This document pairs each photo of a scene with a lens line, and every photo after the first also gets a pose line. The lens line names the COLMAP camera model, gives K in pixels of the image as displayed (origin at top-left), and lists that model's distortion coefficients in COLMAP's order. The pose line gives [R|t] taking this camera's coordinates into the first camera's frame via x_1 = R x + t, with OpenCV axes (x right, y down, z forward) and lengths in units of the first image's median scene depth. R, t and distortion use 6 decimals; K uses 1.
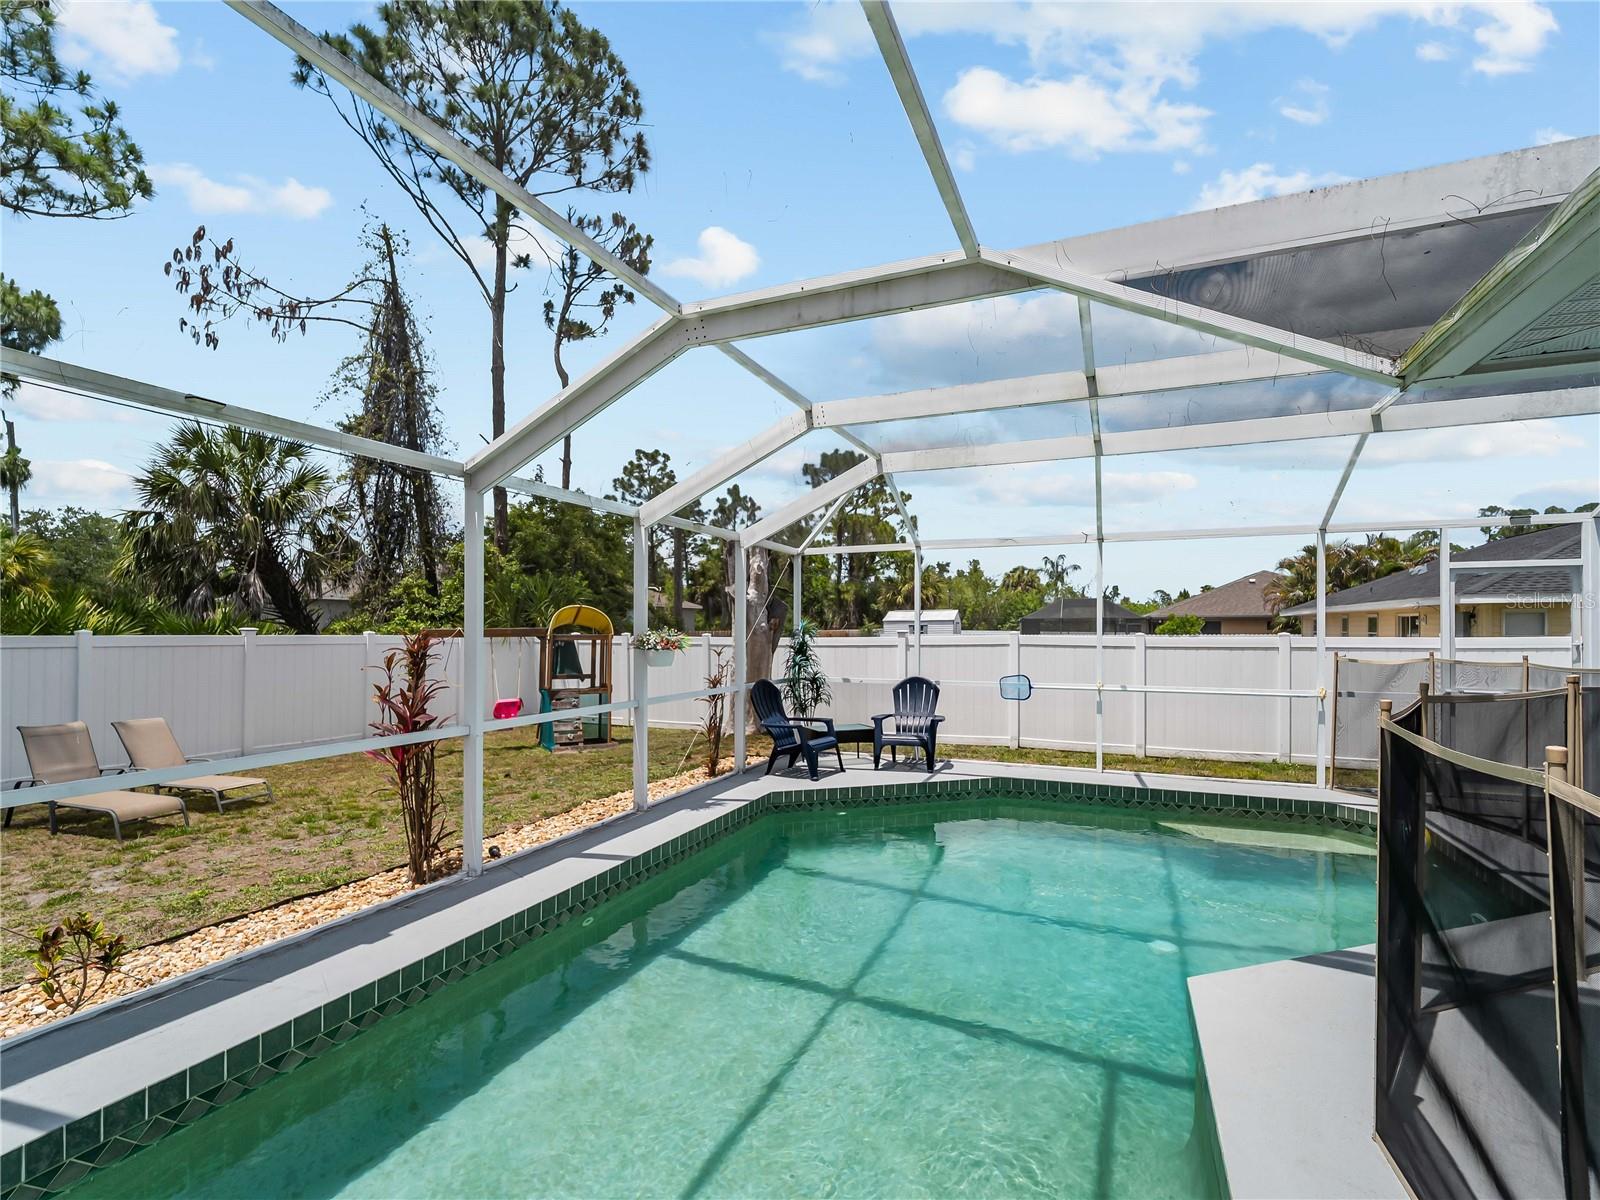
lens RADIAL K [[739.6, 0, 811.0], [0, 739.6, 633.4], [0, 0, 1]] dist [0.000831, 0.000634]
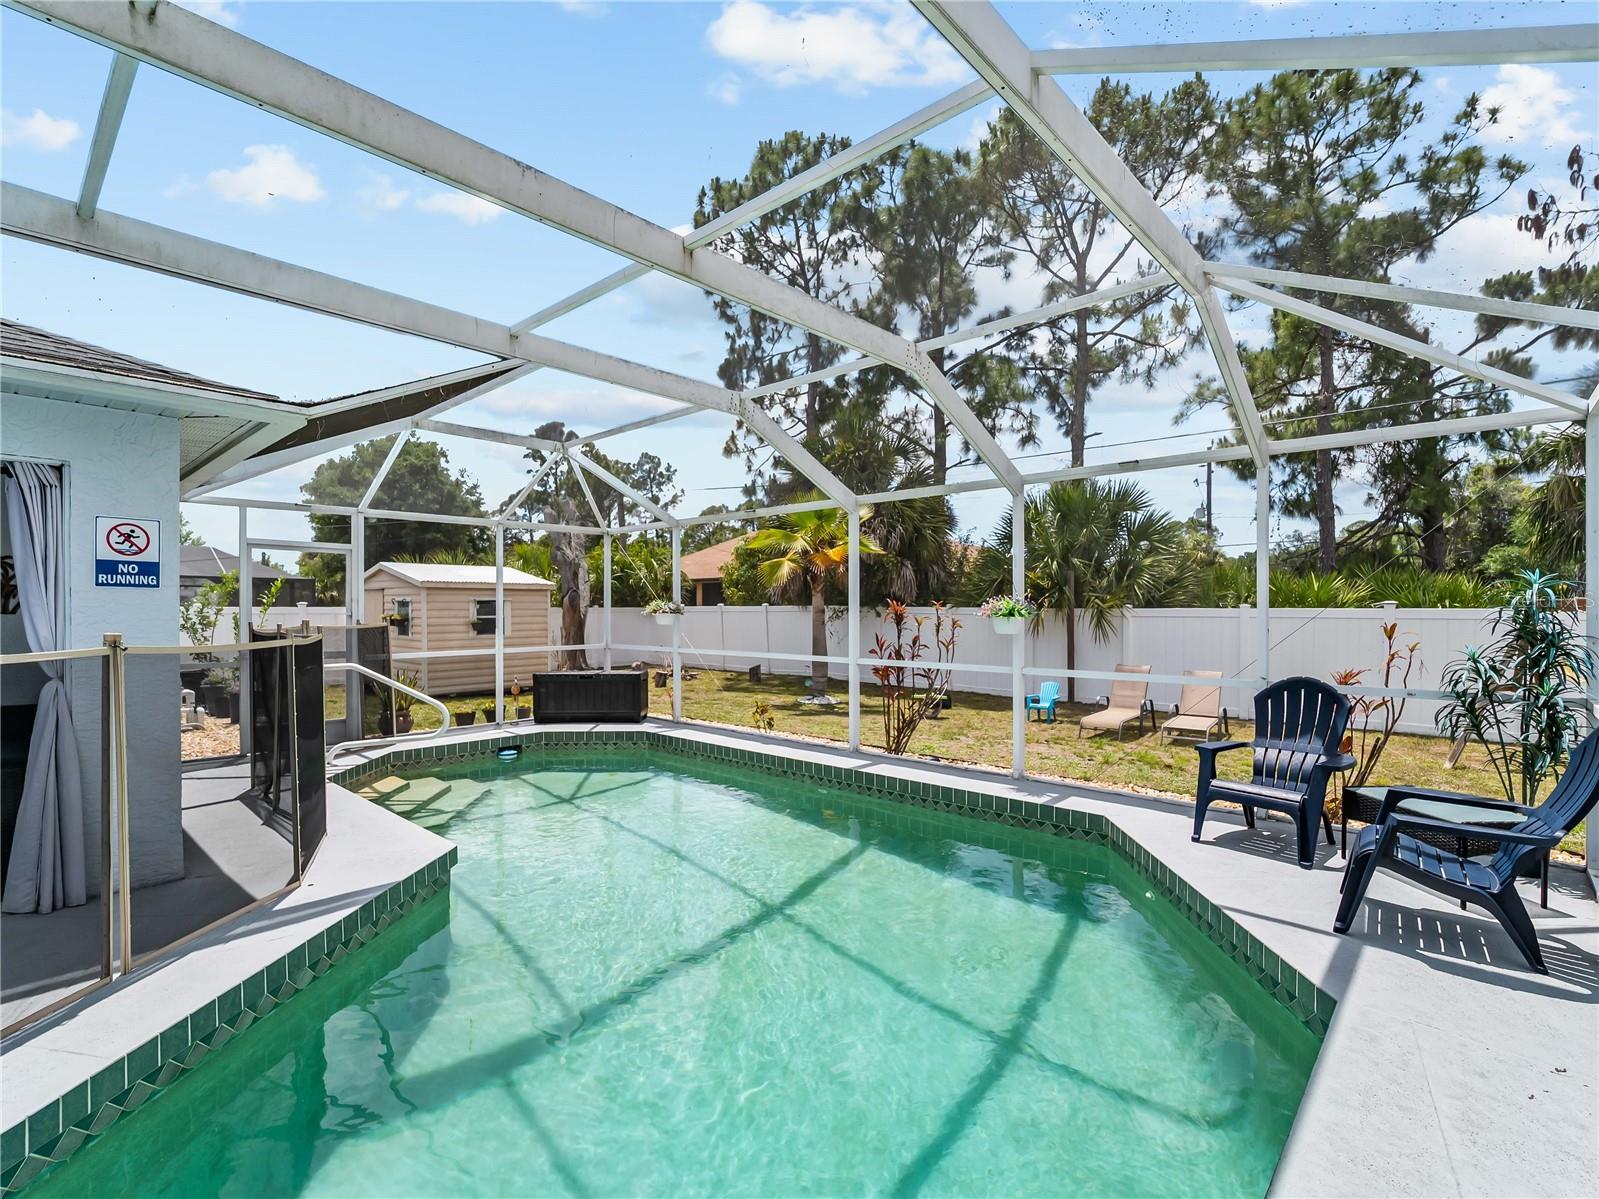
lens RADIAL K [[745.4, 0, 806.5], [0, 745.4, 610.0], [0, 0, 1]] dist [-0.002563, -0.000319]
pose [[-0.340289, 0.000138, -0.940321, 0.291961], [-0.005873, 0.999980, 0.002272, 0.004324], [0.940302, 0.006296, -0.340282, 0.383861]]
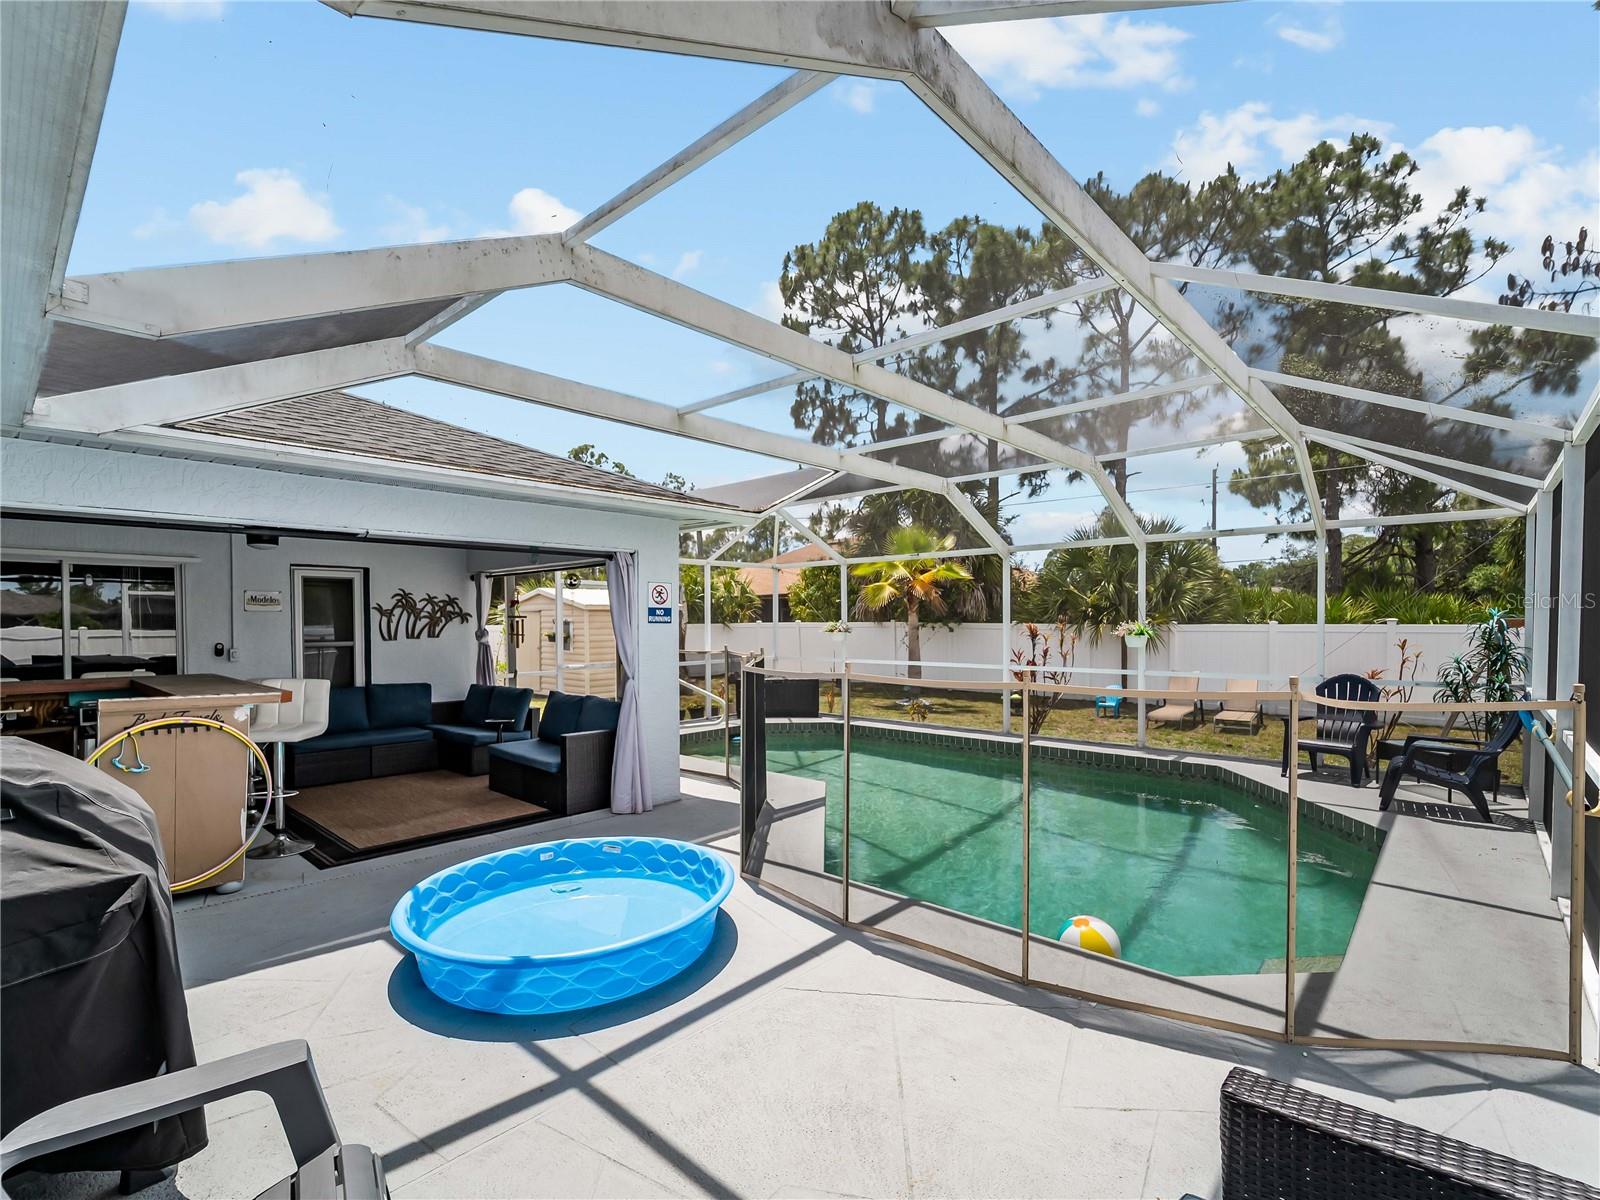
lens RADIAL K [[739.6, 0, 811.0], [0, 739.6, 633.4], [0, 0, 1]] dist [0.000831, 0.000634]
pose [[-0.329408, 0.016343, -0.944046, 0.476577], [-0.000898, 0.999844, 0.017622, -0.002238], [0.944187, 0.006652, -0.329342, 0.310332]]
